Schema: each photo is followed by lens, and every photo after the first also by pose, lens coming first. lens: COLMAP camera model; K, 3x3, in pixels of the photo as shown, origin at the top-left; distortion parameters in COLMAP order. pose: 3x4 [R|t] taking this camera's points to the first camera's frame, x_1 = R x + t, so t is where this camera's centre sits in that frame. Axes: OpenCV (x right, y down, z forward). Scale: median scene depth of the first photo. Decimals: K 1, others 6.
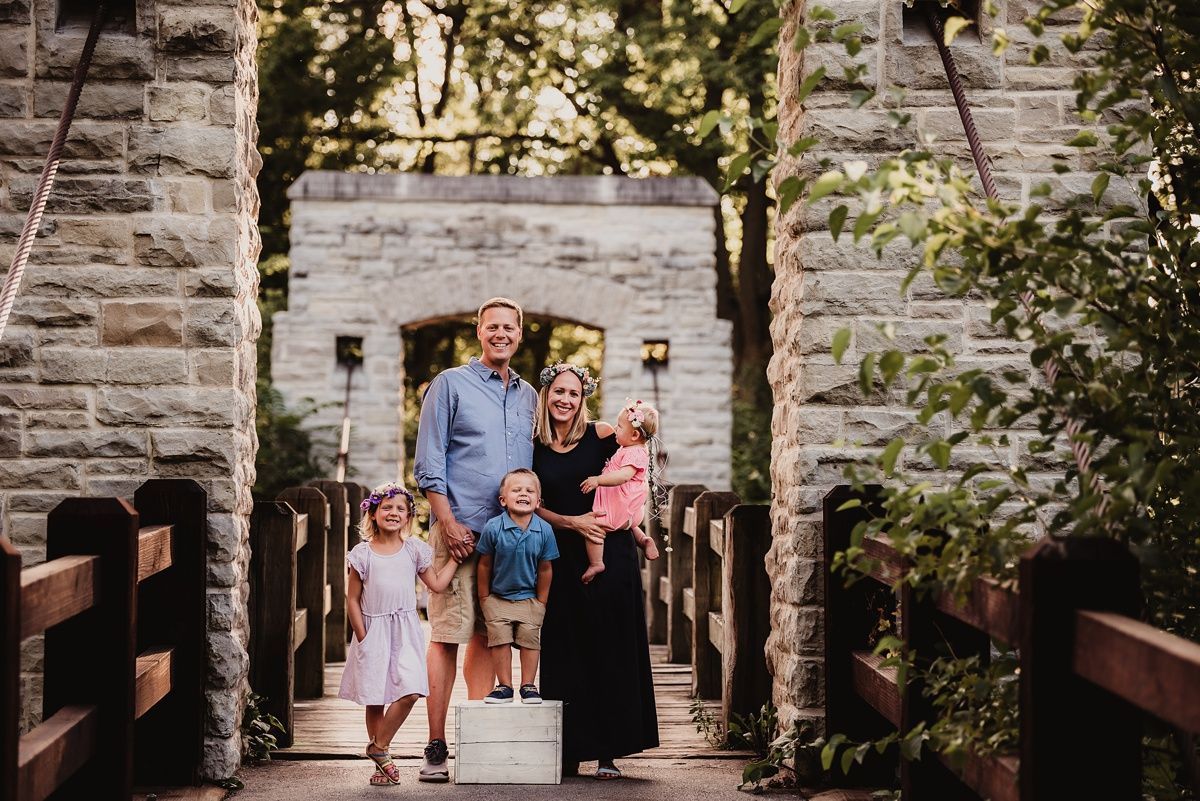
lens RADIAL K [[3754.3, 0, 600.0], [0, 3754.3, 400.5], [0, 0, 1]] dist [0.662200, 1.872012]
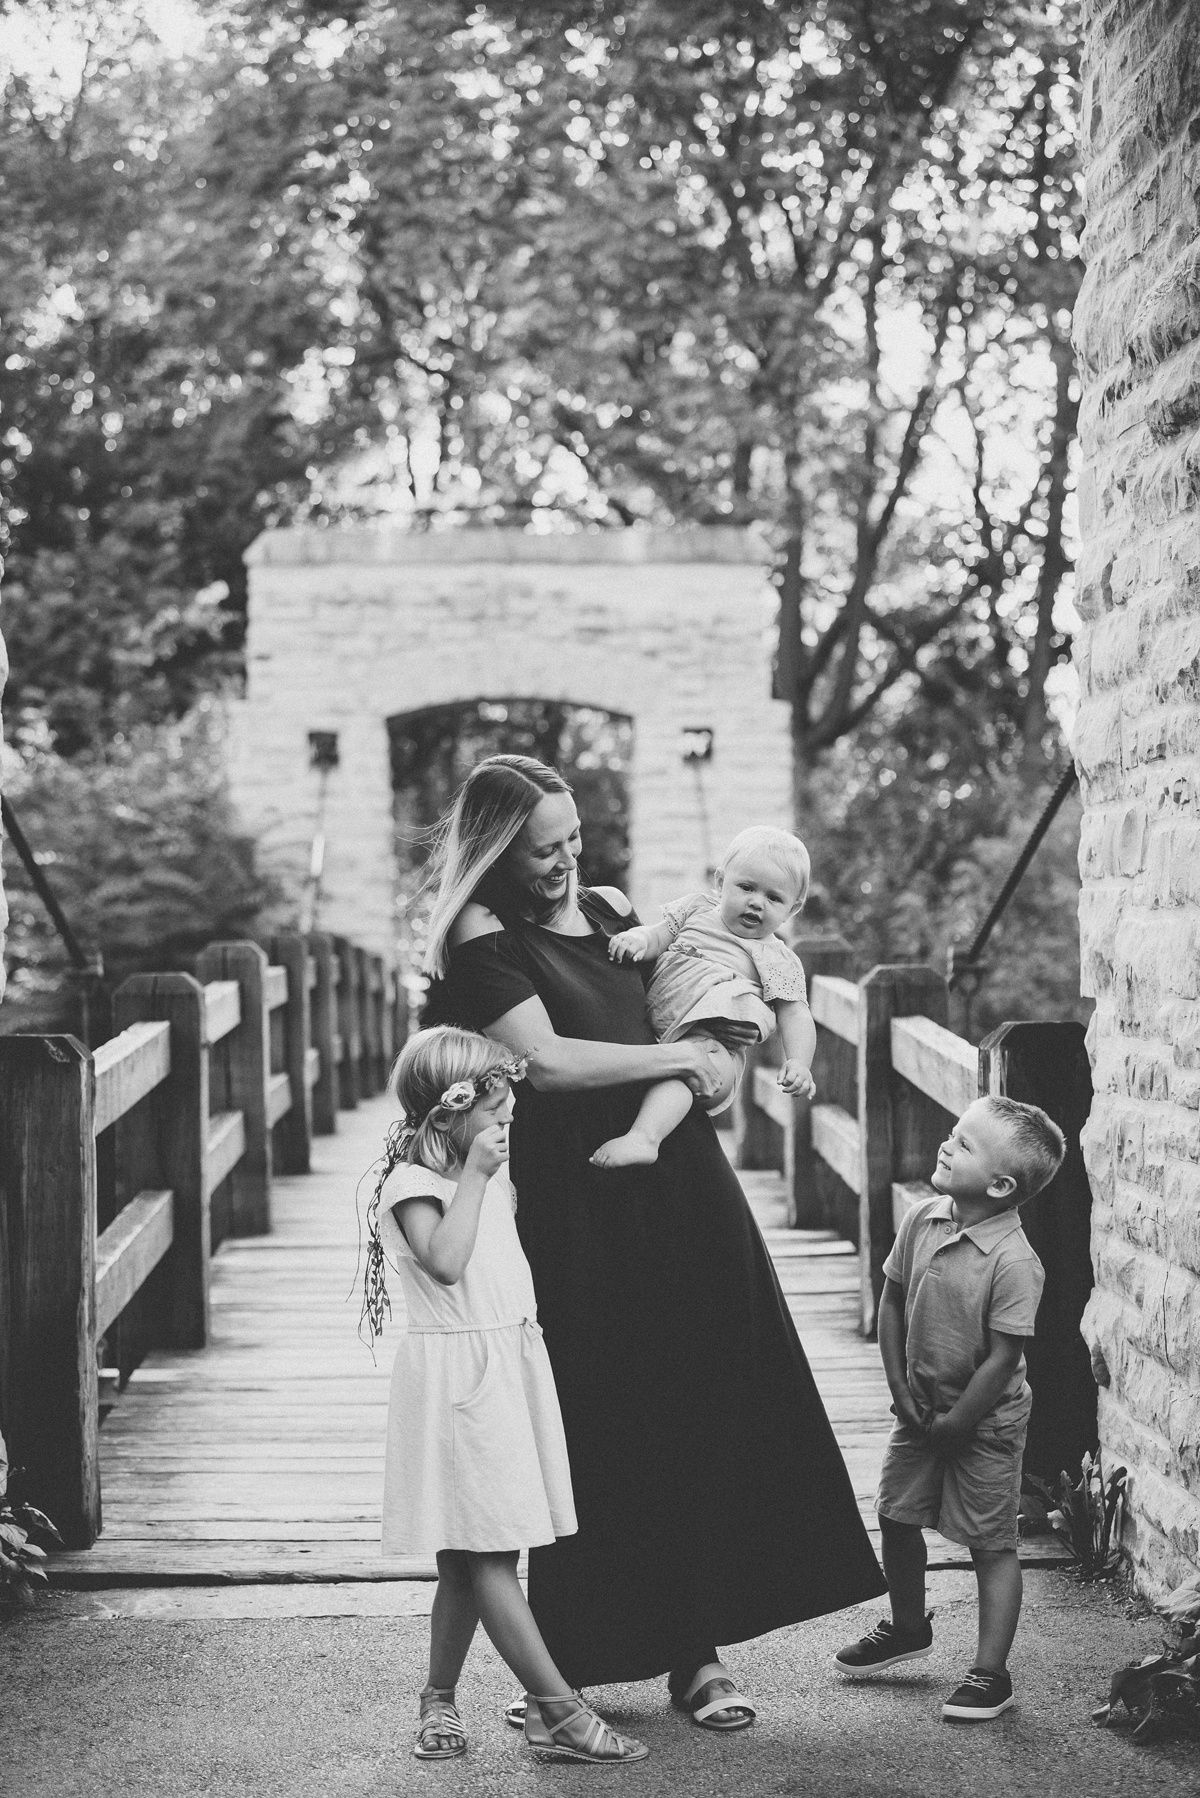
lens RADIAL K [[3756.5, 0, 600.0], [0, 3756.5, 899.0], [0, 0, 1]] dist [0.168843, -1.458821]
pose [[0.999810, -0.019349, -0.002465, -0.014856], [0.019407, 0.999478, 0.025836, -0.001428], [0.001964, -0.025879, 0.999663, 0.537137]]
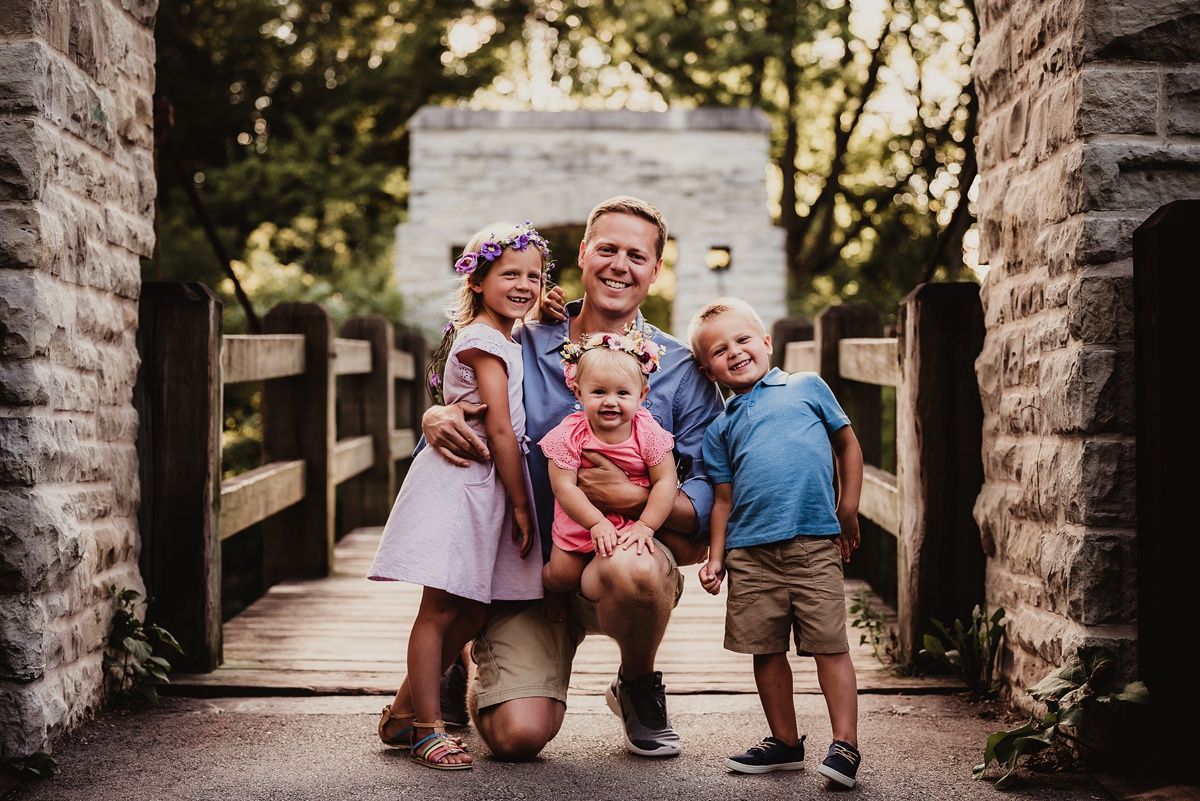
lens RADIAL K [[2541.1, 0, 600.0], [0, 2541.1, 400.5], [0, 0, 1]] dist [-0.009632, 0.106933]
pose [[0.999629, -0.006834, -0.026373, -0.006266], [0.007476, 0.999676, 0.024340, 0.037661], [0.026198, -0.024528, 0.999356, 0.595992]]
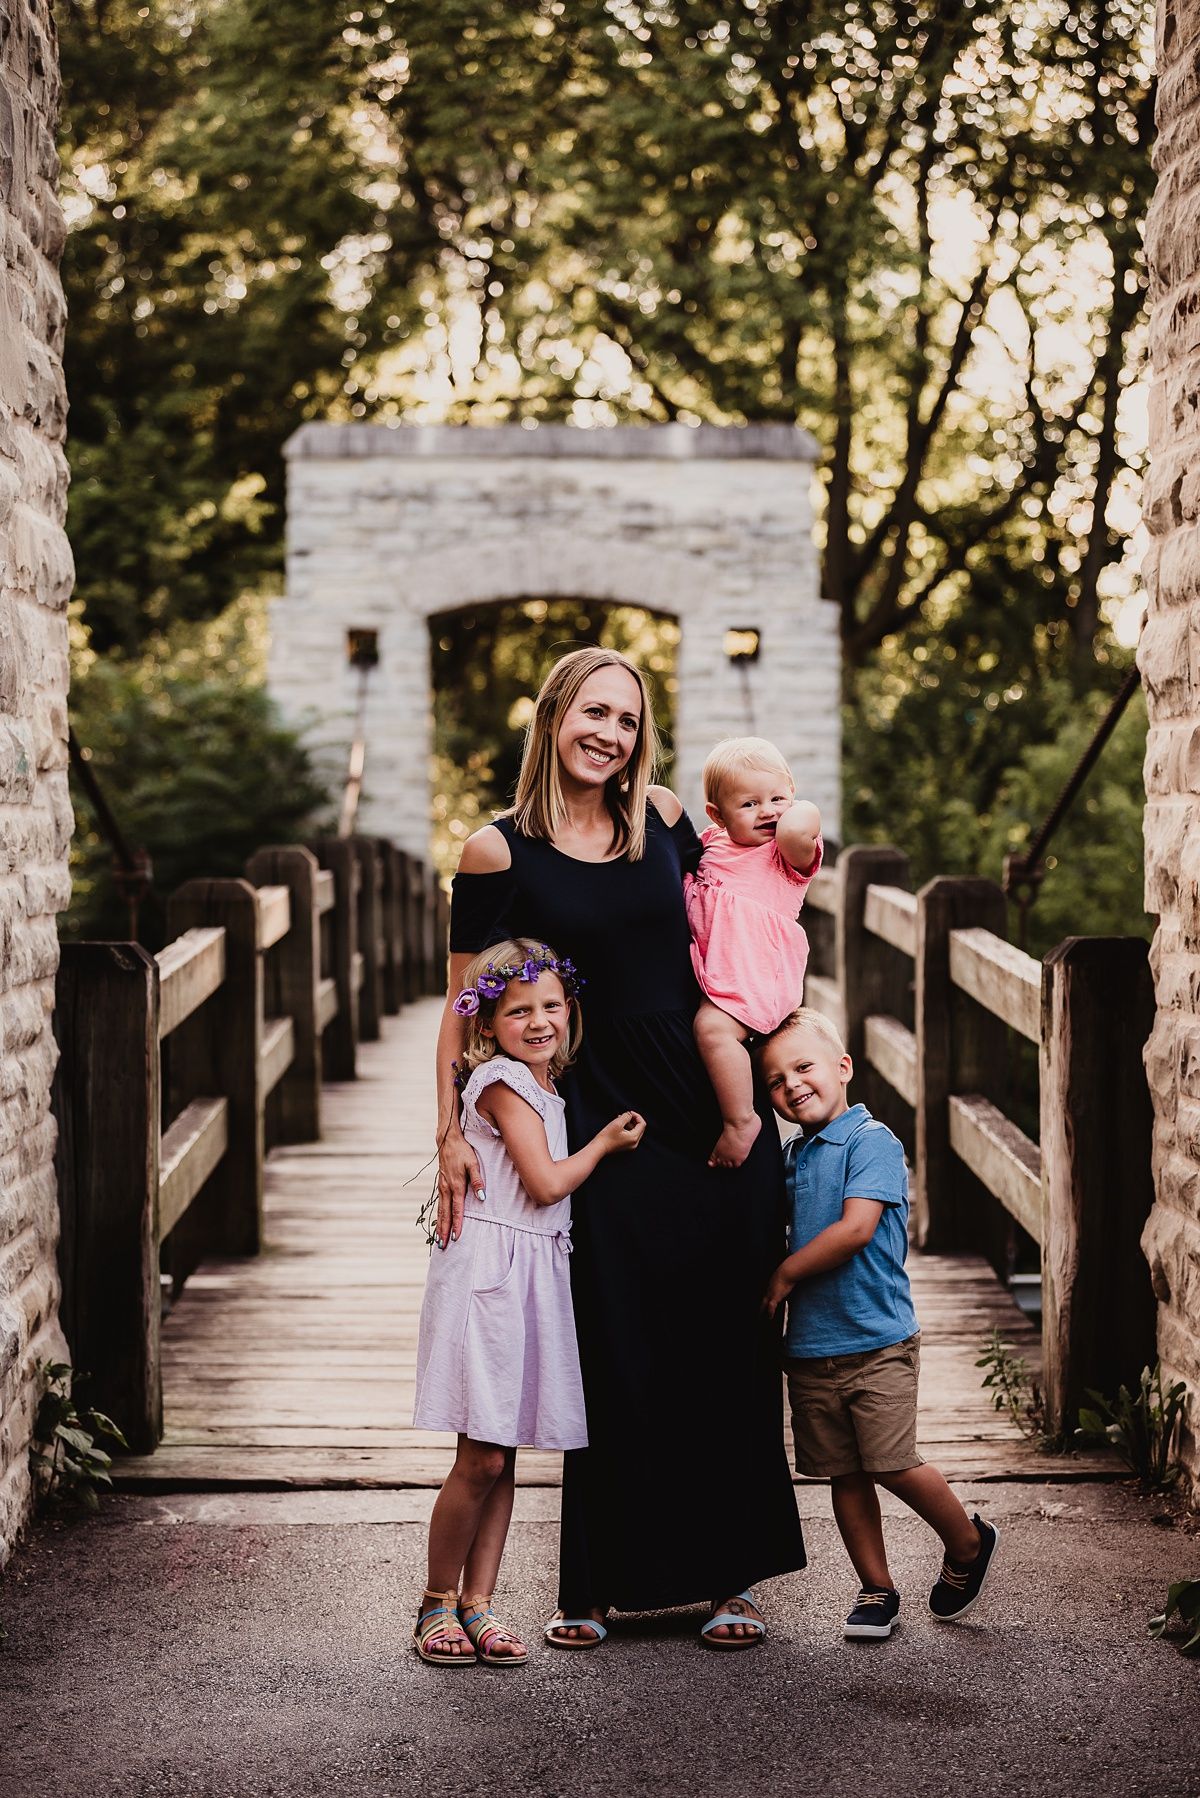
lens RADIAL K [[3836.0, 0, 600.0], [0, 3836.0, 899.0], [0, 0, 1]] dist [0.183765, -1.552572]
pose [[0.999846, -0.011996, -0.012781, -0.018107], [0.012641, 0.998586, 0.051627, -0.003292], [0.012144, -0.051780, 0.998585, 0.526917]]
